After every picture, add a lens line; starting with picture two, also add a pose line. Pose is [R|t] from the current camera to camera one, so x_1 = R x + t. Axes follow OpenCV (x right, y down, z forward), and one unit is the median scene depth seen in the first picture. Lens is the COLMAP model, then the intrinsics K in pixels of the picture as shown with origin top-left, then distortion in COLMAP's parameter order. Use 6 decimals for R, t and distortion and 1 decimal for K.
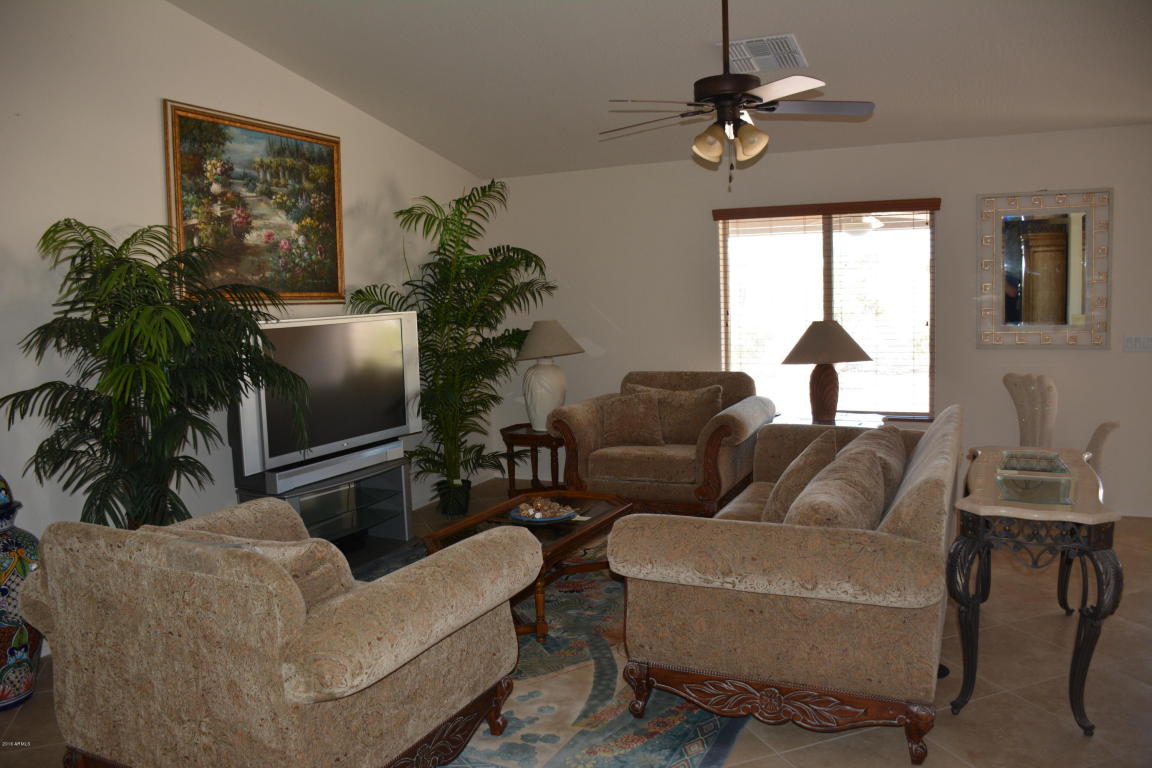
lens RADIAL K [[897.1, 0, 578.3], [0, 897.1, 394.2], [0, 0, 1]] dist [-0.156570, 0.101828]
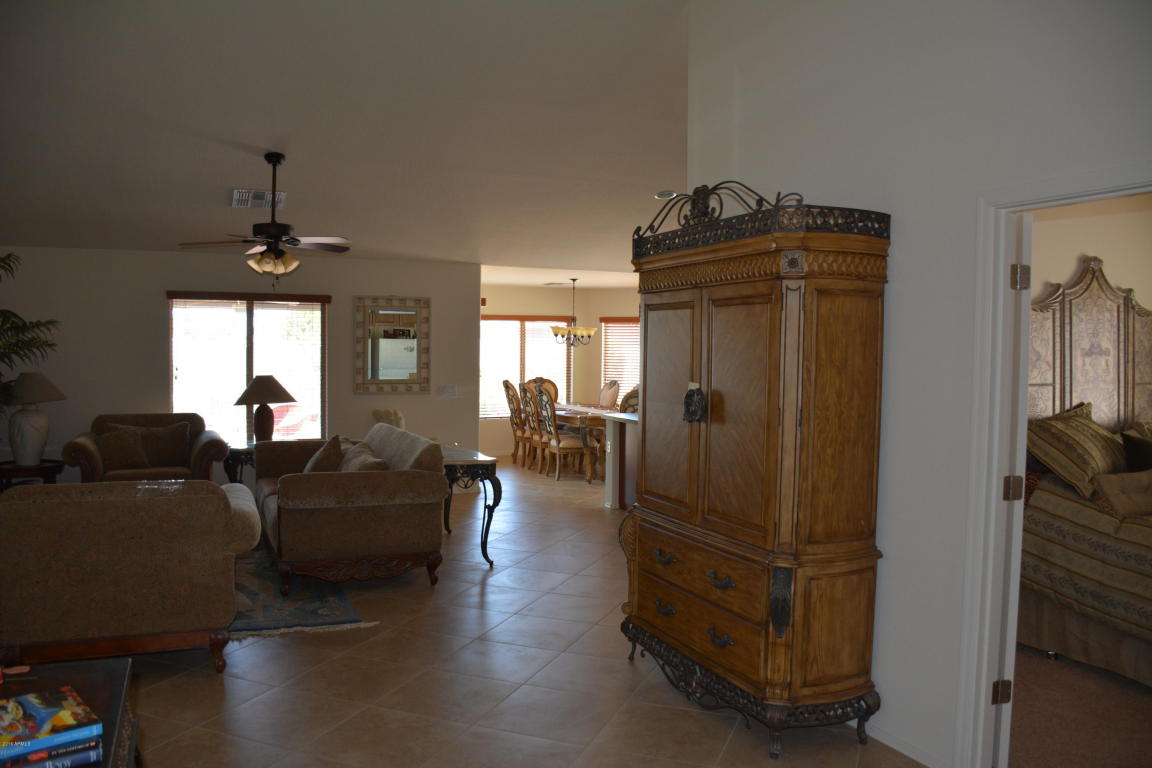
lens RADIAL K [[897.1, 0, 578.3], [0, 897.1, 394.2], [0, 0, 1]] dist [-0.156570, 0.101828]
pose [[0.655472, 0.003861, 0.755210, -0.460372], [0.050971, 0.997481, -0.049340, 0.044527], [-0.753498, 0.070835, 0.653623, -0.320828]]
